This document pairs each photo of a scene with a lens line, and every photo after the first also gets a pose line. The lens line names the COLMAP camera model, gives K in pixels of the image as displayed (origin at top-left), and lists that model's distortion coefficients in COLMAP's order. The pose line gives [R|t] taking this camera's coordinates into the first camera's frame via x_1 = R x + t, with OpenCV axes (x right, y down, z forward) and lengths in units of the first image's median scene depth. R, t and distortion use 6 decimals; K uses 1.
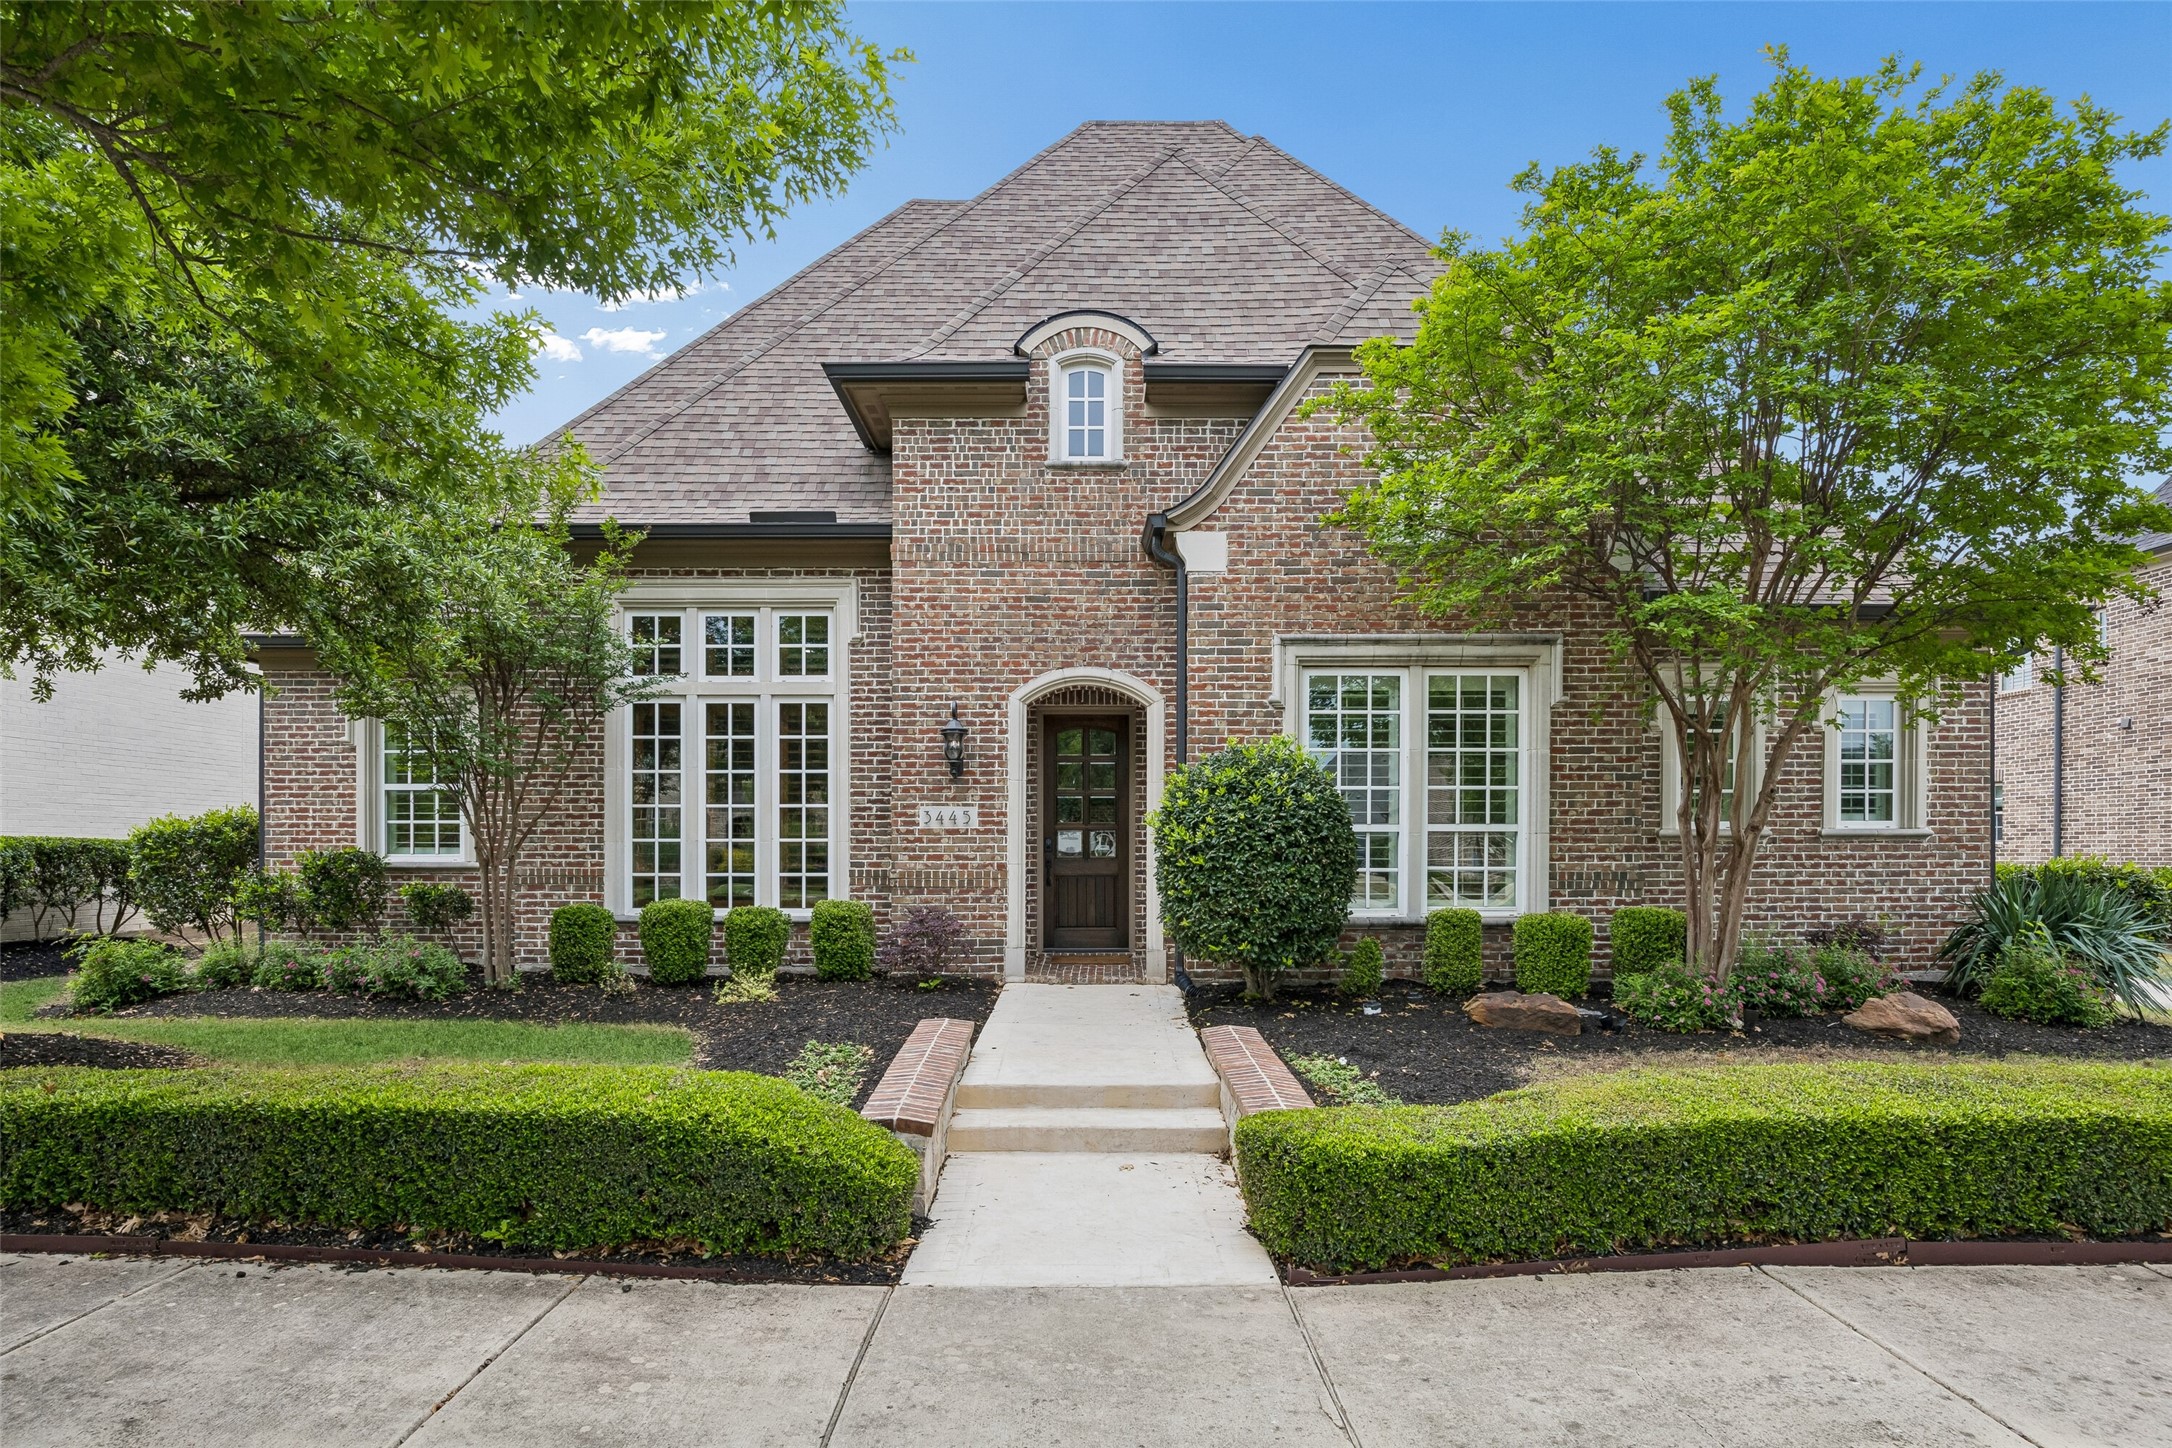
lens RADIAL K [[1170.5, 0, 1100.0], [0, 1170.5, 756.5], [0, 0, 1]] dist [-0.007049, -0.002204]
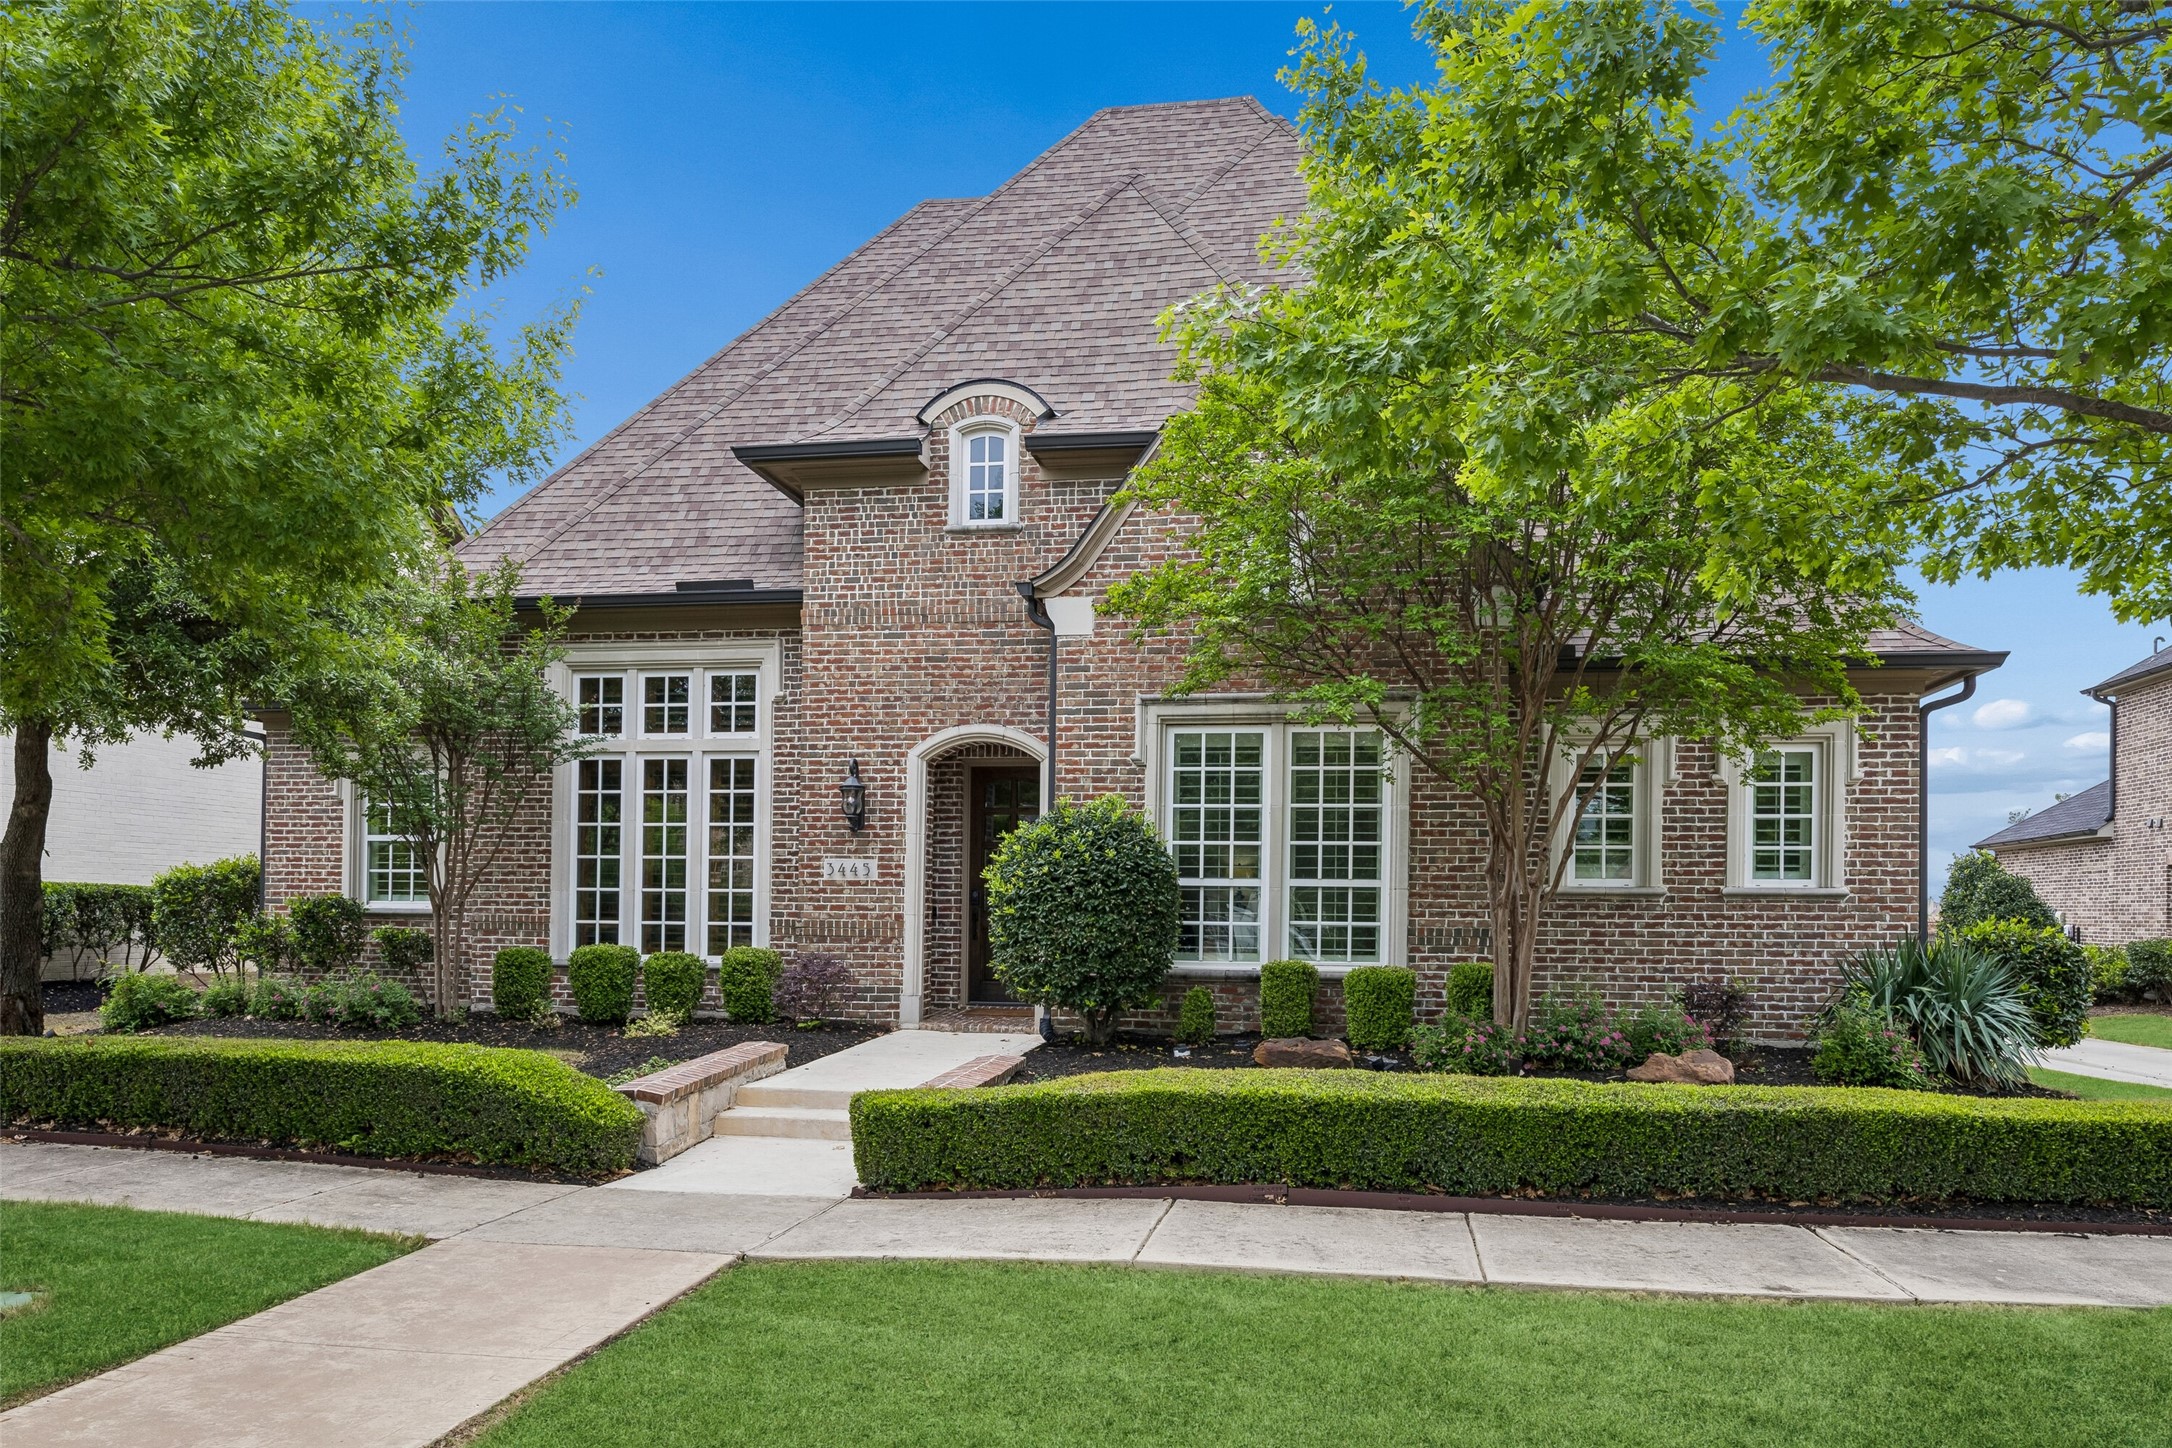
lens RADIAL K [[1582.1, 0, 1085.5], [0, 1582.1, 725.5], [0, 0, 1]] dist [0.002613, -0.000562]
pose [[0.985398, -0.009284, -0.170013, 0.324863], [0.002798, 0.999260, -0.038354, -0.022072], [0.170244, 0.037318, 0.984695, -0.368722]]
